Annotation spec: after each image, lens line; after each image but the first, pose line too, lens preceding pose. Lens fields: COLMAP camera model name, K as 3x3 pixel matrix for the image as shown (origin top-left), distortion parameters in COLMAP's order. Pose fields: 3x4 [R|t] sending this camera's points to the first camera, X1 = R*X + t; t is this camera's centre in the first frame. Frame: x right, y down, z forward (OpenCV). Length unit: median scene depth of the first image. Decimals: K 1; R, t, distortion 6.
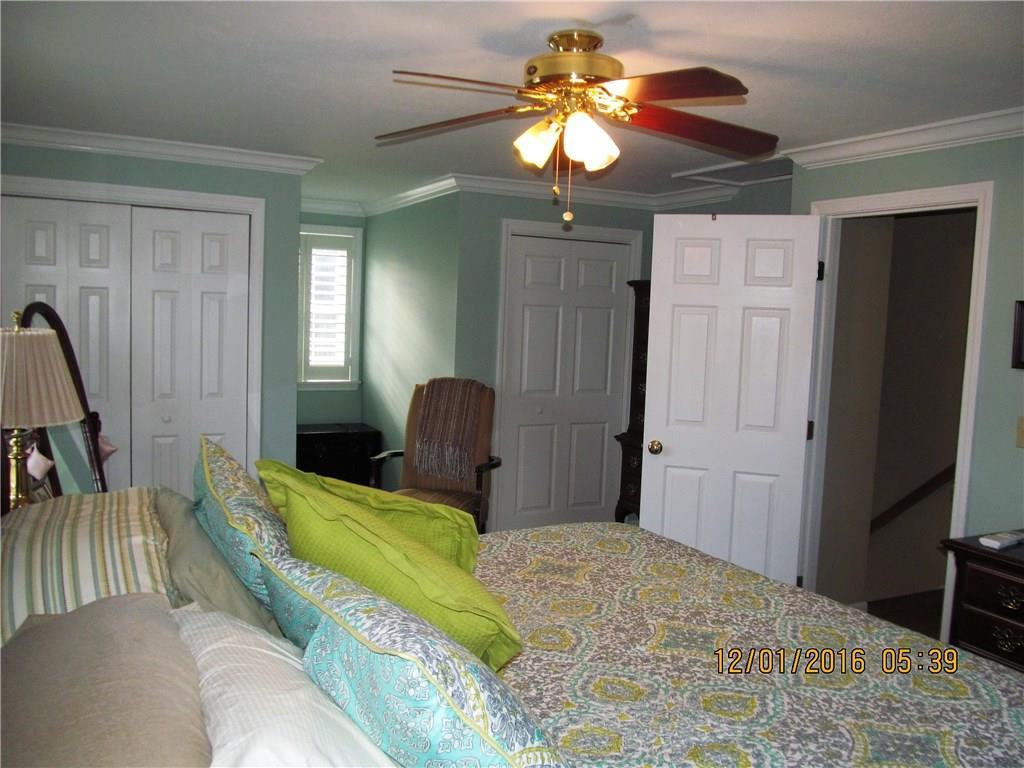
lens RADIAL K [[863.1, 0, 512.0], [0, 863.1, 384.6], [0, 0, 1]] dist [-0.060343, 0.029983]
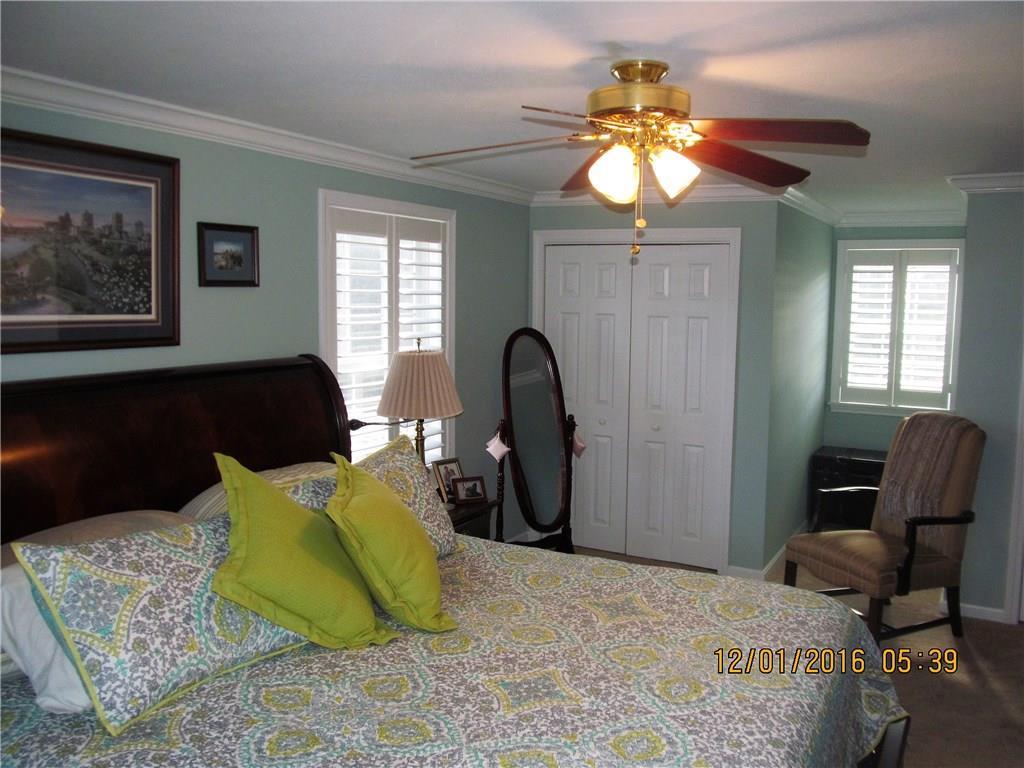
lens RADIAL K [[863.1, 0, 512.9], [0, 863.1, 384.1], [0, 0, 1]] dist [-0.060343, 0.029983]
pose [[0.564167, 0.055423, -0.823799, 0.750541], [-0.066298, 0.997564, 0.021710, -0.052795], [0.822995, 0.042368, 0.566467, 0.318062]]
